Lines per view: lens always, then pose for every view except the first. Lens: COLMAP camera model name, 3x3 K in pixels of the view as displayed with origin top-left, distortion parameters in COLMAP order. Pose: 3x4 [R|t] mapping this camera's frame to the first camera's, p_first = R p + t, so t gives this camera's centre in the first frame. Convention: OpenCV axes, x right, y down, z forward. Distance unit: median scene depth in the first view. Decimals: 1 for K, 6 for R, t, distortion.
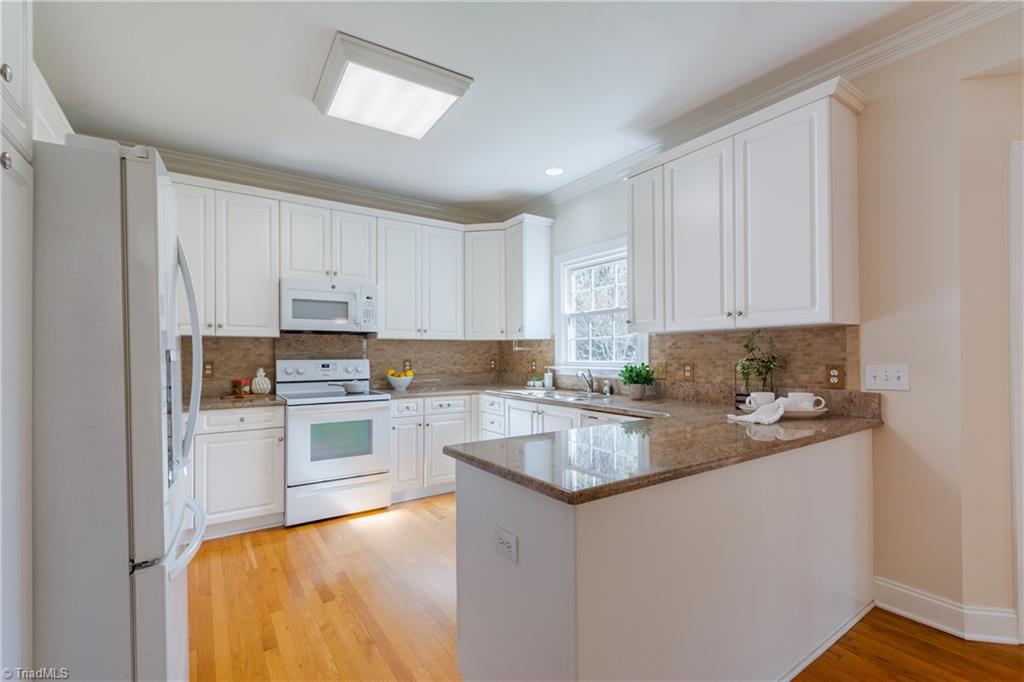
lens RADIAL K [[450.2, 0, 505.2], [0, 450.2, 350.7], [0, 0, 1]] dist [0.005043, -0.003720]
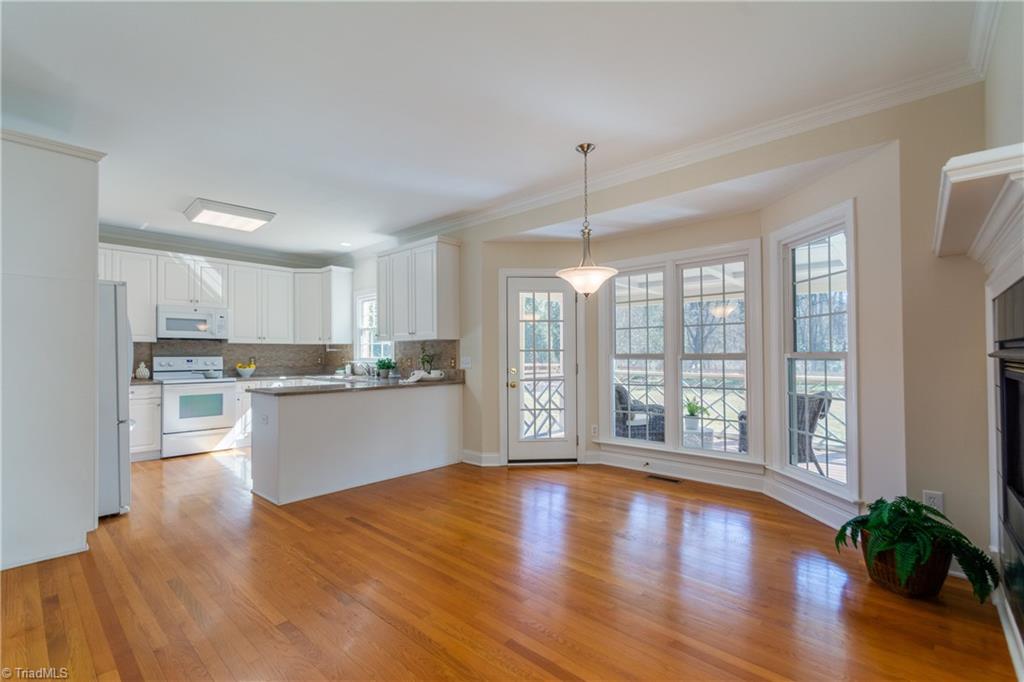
lens RADIAL K [[450.2, 0, 508.1], [0, 450.2, 350.5], [0, 0, 1]] dist [0.005043, -0.003720]
pose [[0.971694, 0.001584, 0.236239, 0.313992], [-0.000778, 0.999994, -0.003504, 0.003240], [-0.236243, 0.003221, 0.971689, -0.805460]]
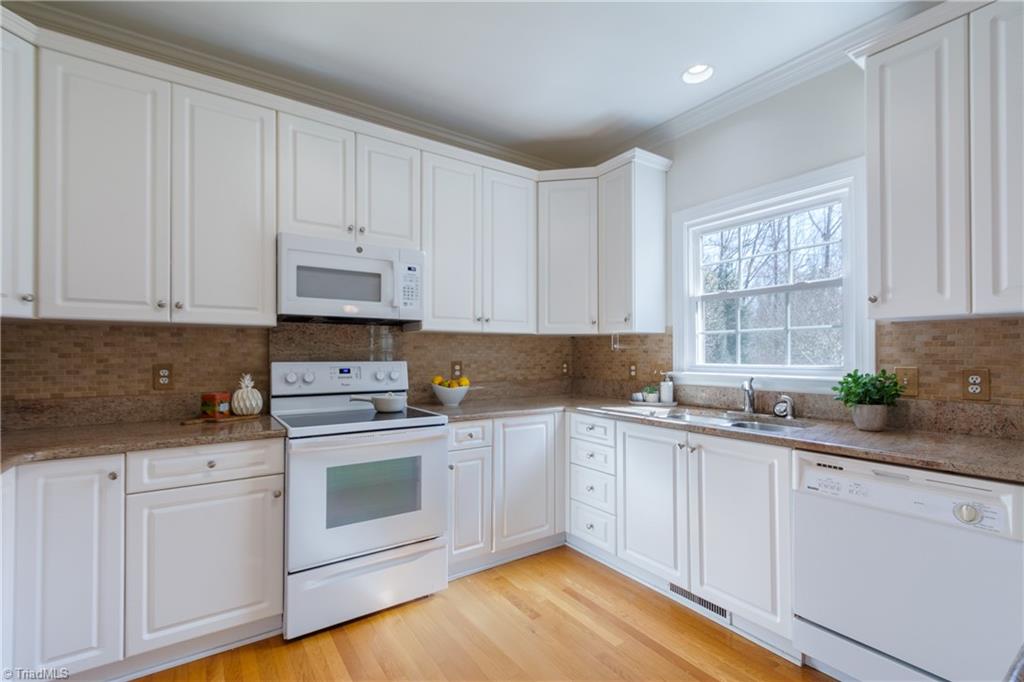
lens RADIAL K [[450.2, 0, 503.2], [0, 450.2, 351.0], [0, 0, 1]] dist [0.005043, -0.003720]
pose [[0.999993, 0.003700, -0.000768, -0.178564], [-0.003702, 0.999992, -0.001510, 0.004635], [0.000762, 0.001513, 0.999999, 0.361260]]
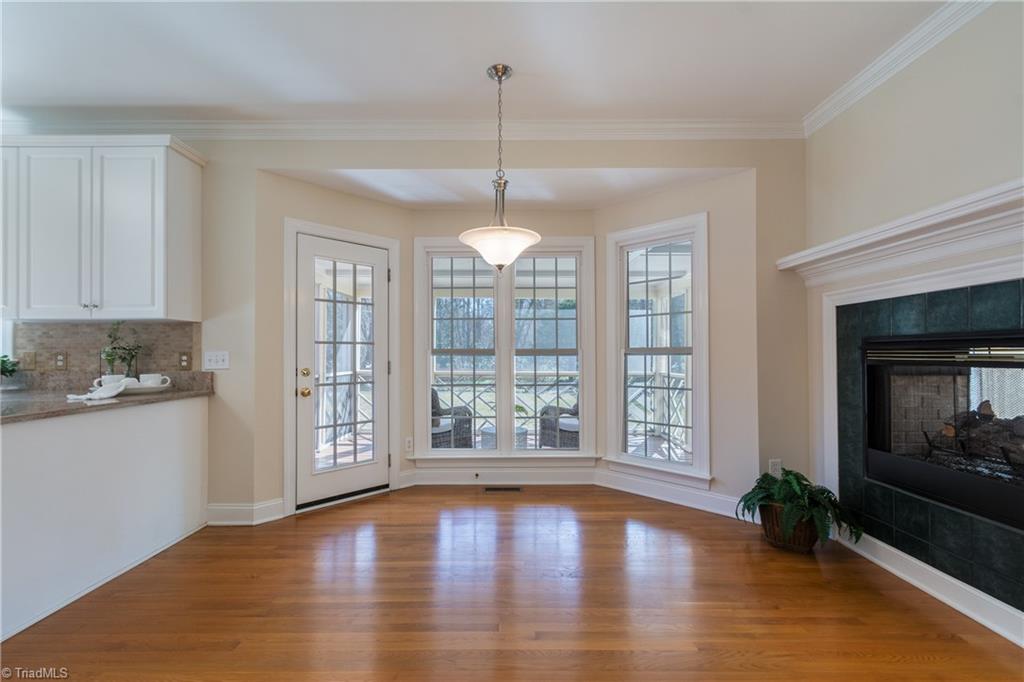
lens RADIAL K [[450.2, 0, 507.5], [0, 450.2, 350.7], [0, 0, 1]] dist [0.005043, -0.003720]
pose [[0.560389, 0.010600, 0.828161, 0.114882], [-0.007204, 0.999943, -0.007924, 0.020956], [-0.828198, -0.001525, 0.560434, -0.336875]]
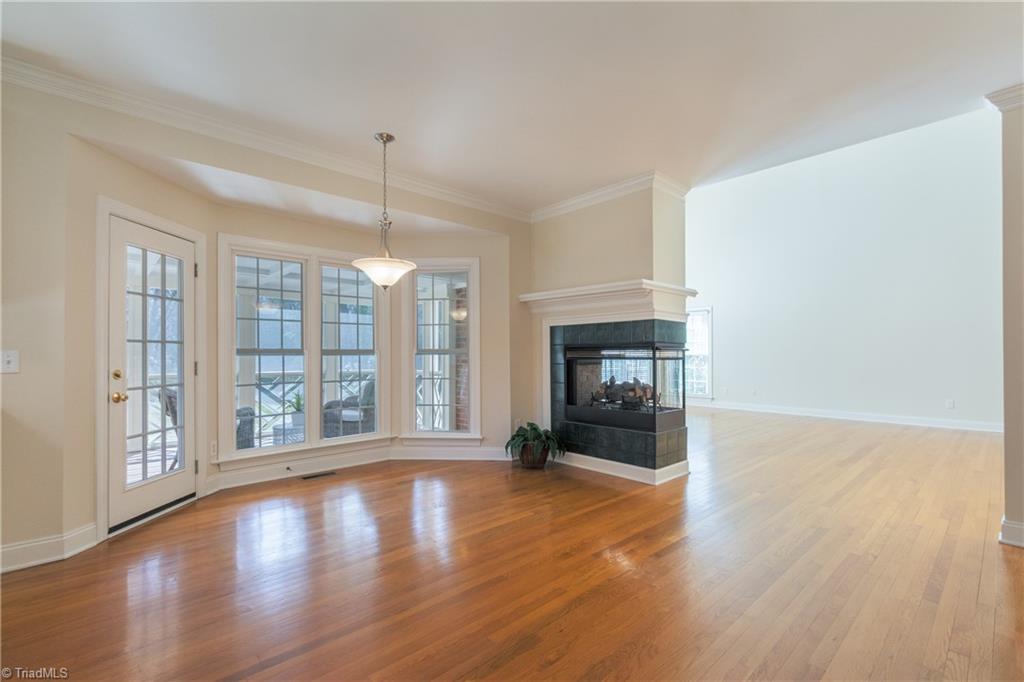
lens RADIAL K [[450.2, 0, 509.4], [0, 450.2, 349.8], [0, 0, 1]] dist [0.005043, -0.003720]
pose [[-0.142449, 0.013568, 0.989709, -0.257830], [-0.003656, 0.999892, -0.014233, 0.025065], [-0.989795, -0.005646, -0.142384, -0.049992]]
